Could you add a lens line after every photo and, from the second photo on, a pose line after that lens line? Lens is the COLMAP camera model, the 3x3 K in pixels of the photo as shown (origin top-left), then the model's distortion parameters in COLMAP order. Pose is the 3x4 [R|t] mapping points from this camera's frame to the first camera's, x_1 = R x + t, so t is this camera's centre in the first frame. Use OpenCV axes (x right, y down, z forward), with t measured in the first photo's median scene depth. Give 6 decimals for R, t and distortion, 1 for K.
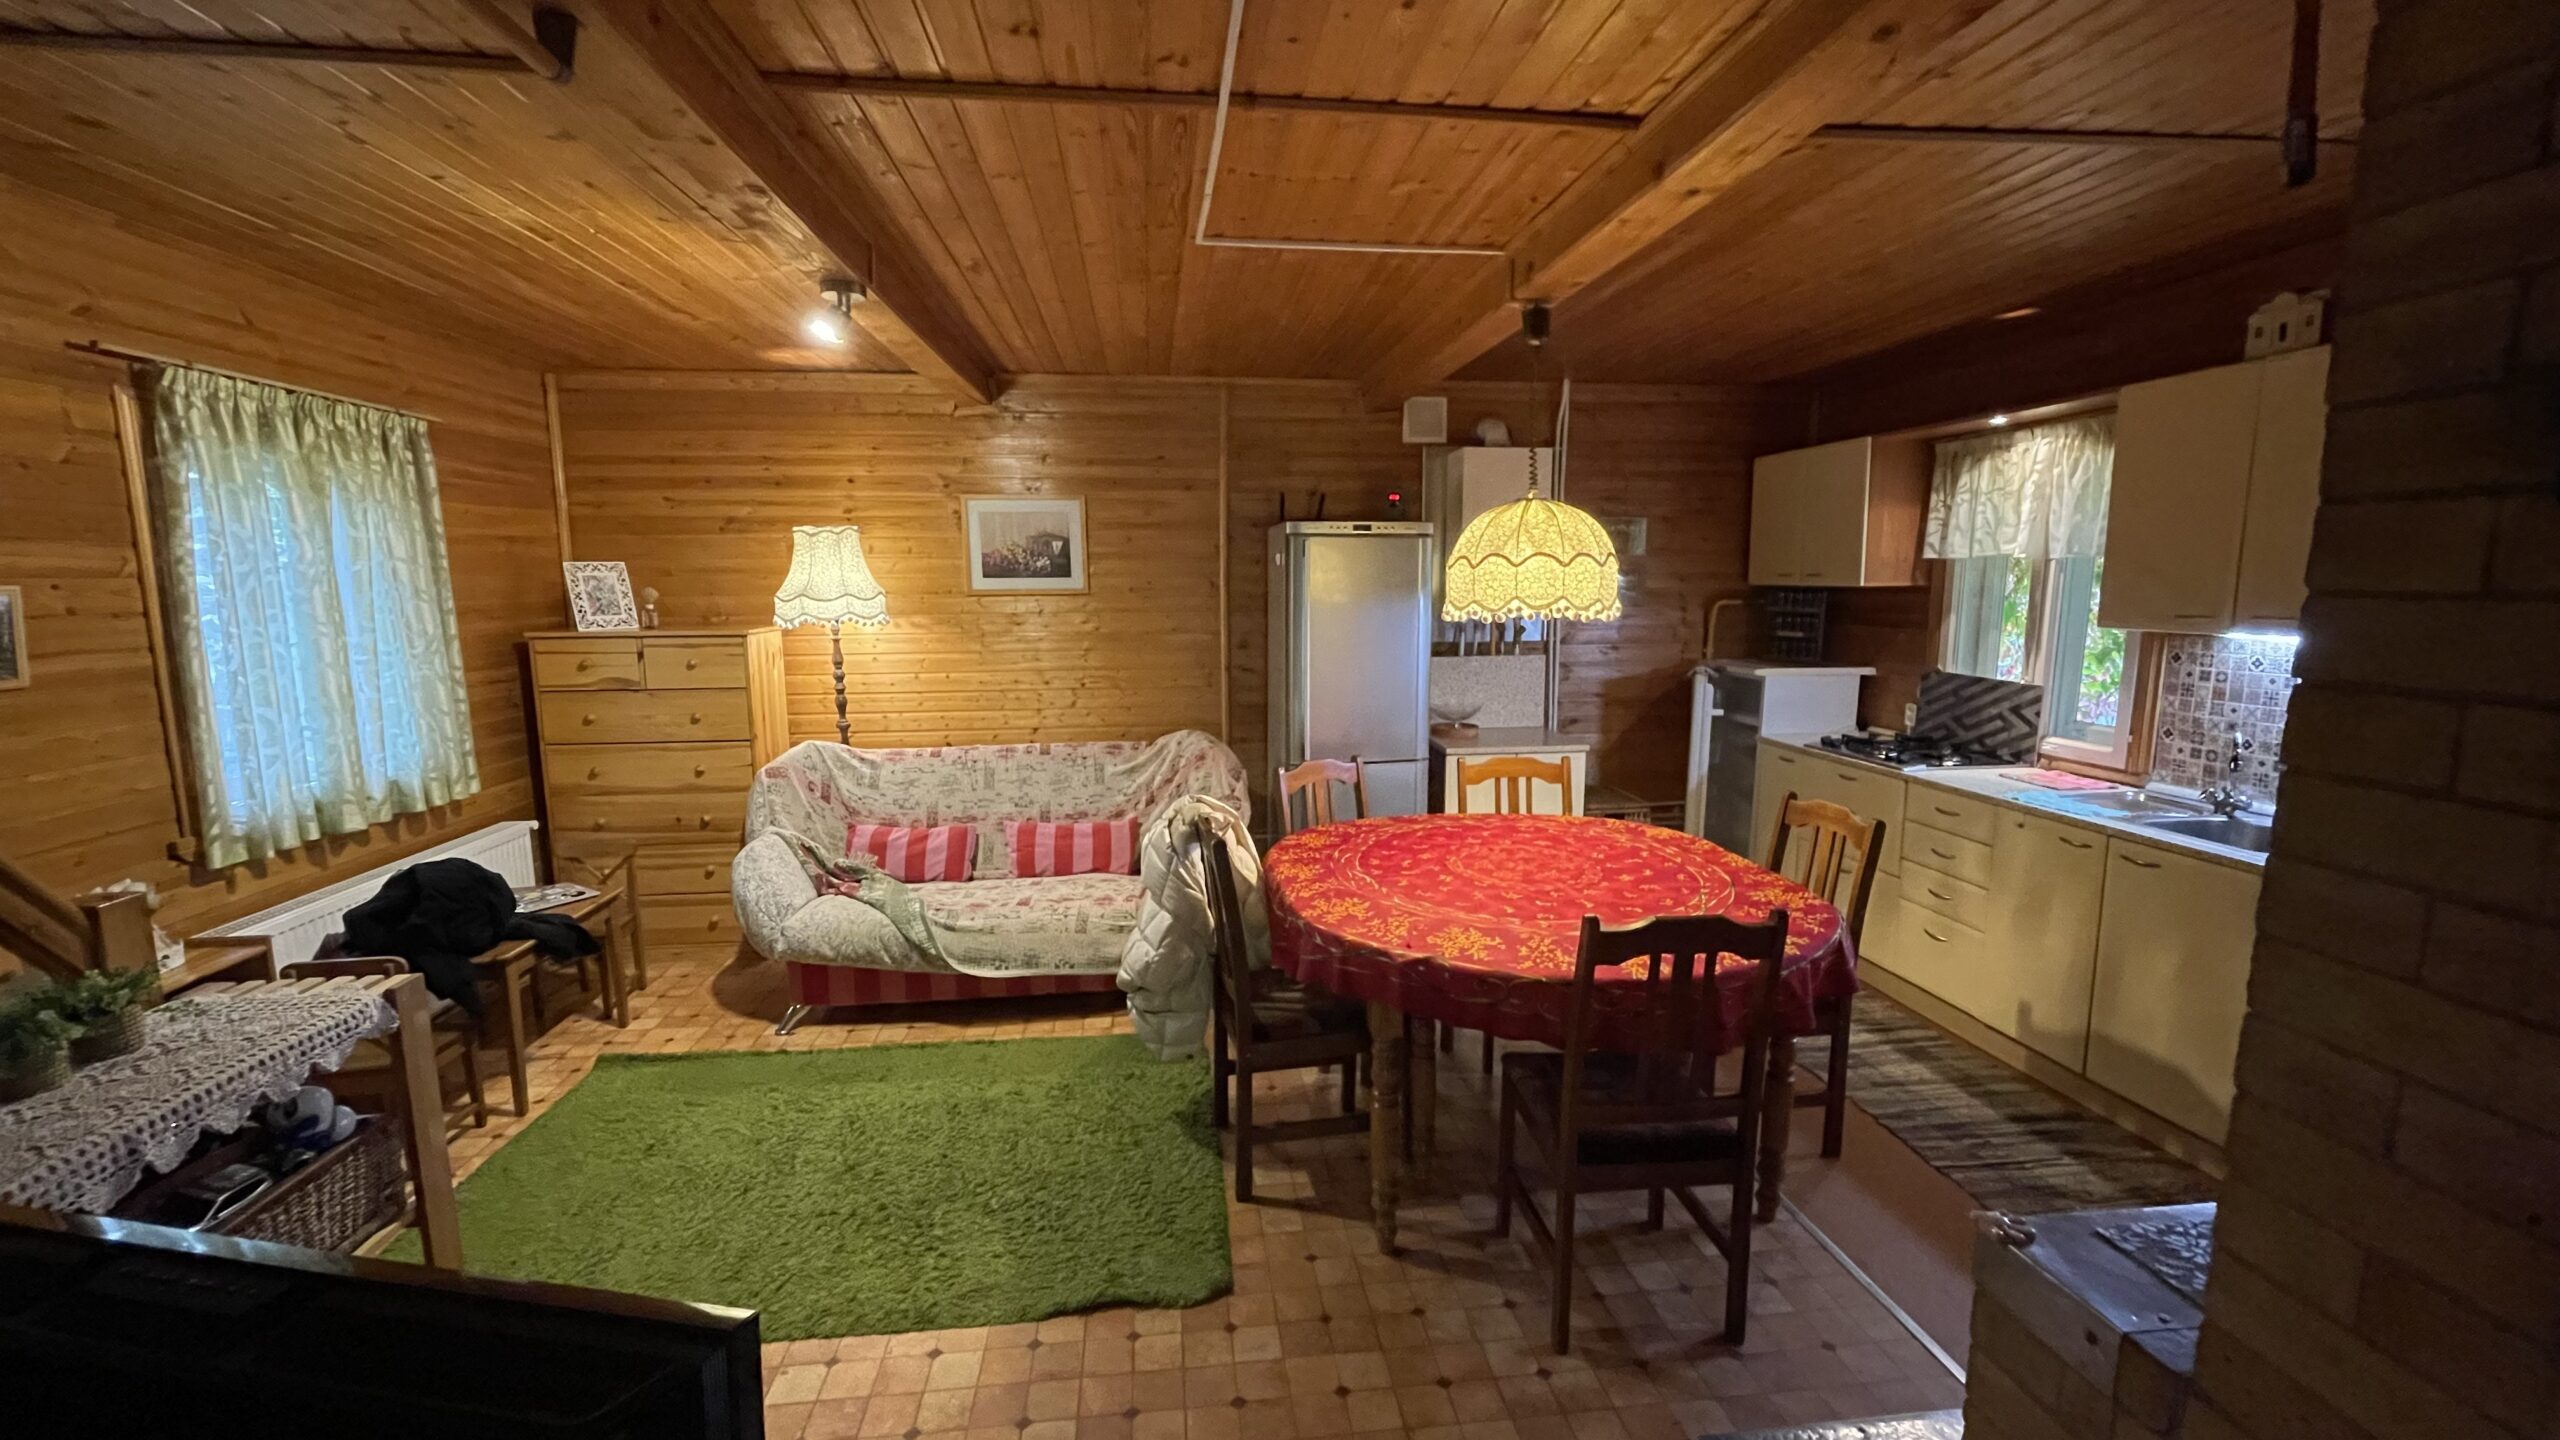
lens RADIAL K [[1041.7, 0, 1286.7], [0, 1041.7, 720.8], [0, 0, 1]] dist [-0.010894, 0.002463]
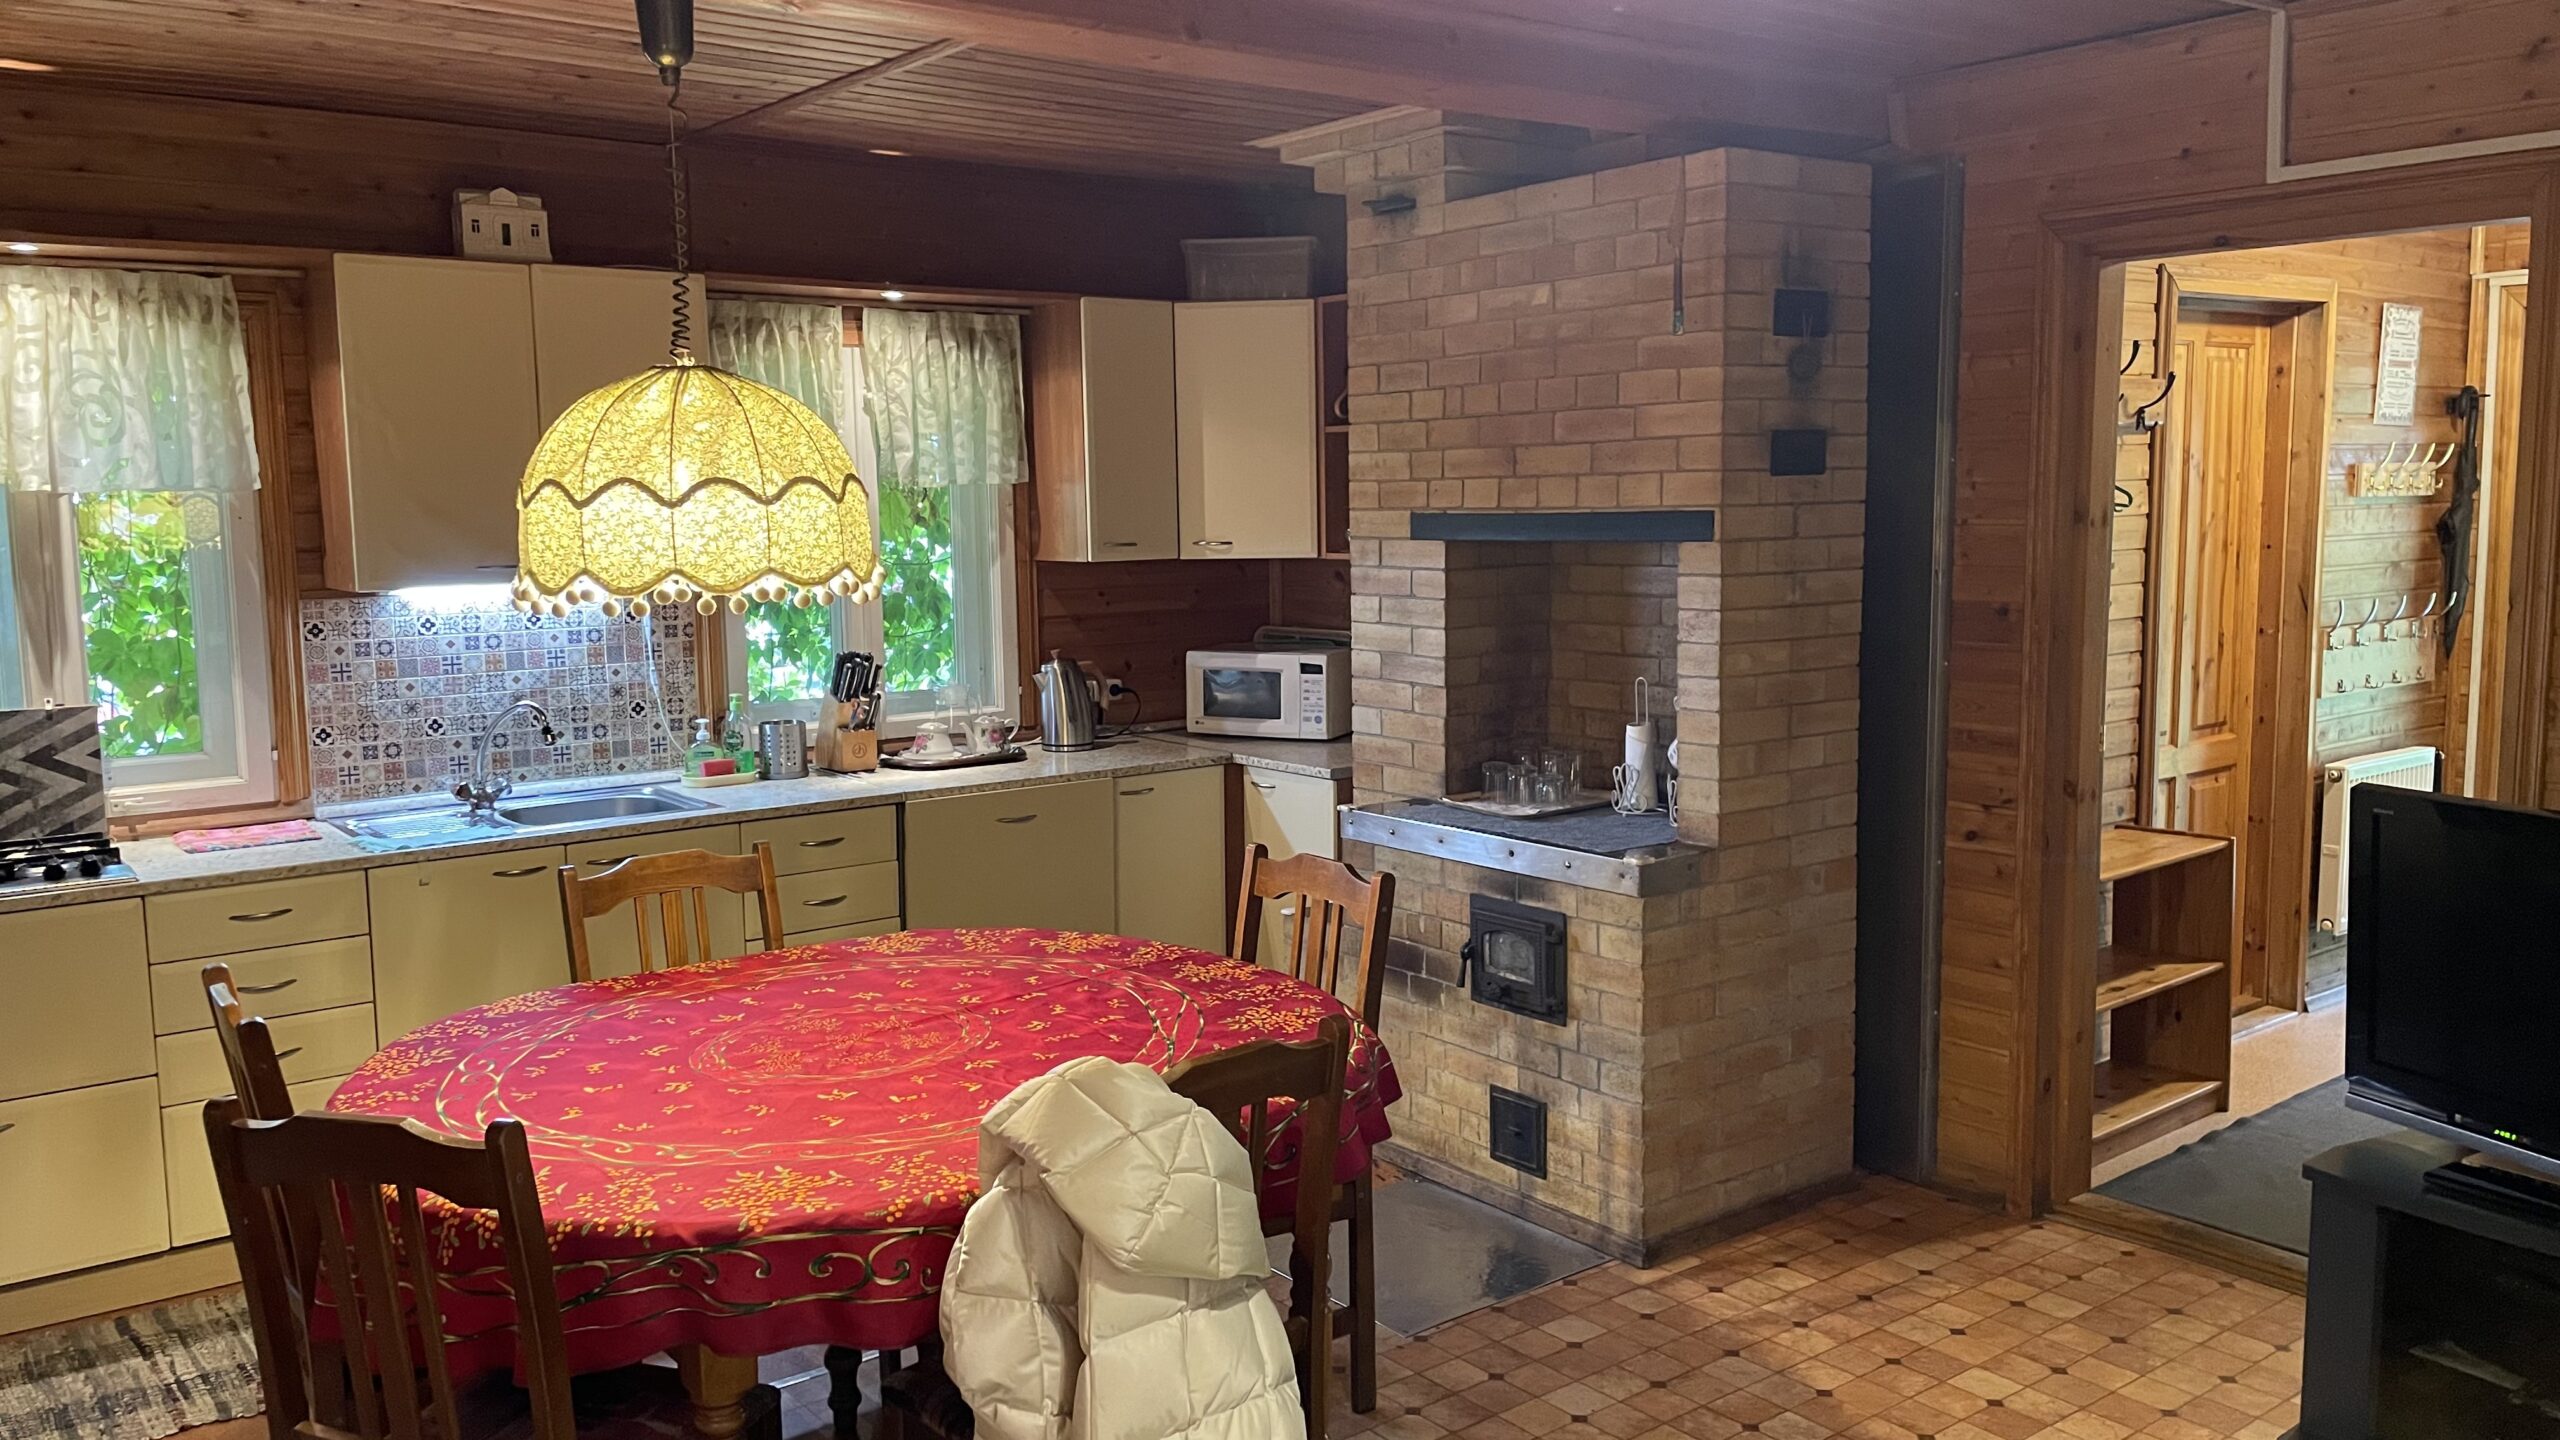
lens RADIAL K [[1934.1, 0, 1287.8], [0, 1934.1, 720.1], [0, 0, 1]] dist [0.055328, -0.071104]
pose [[-0.500832, -0.097006, 0.860091, -0.678519], [0.130831, 0.973798, 0.186013, -0.168565], [-0.855600, 0.205688, -0.475018, 1.097512]]
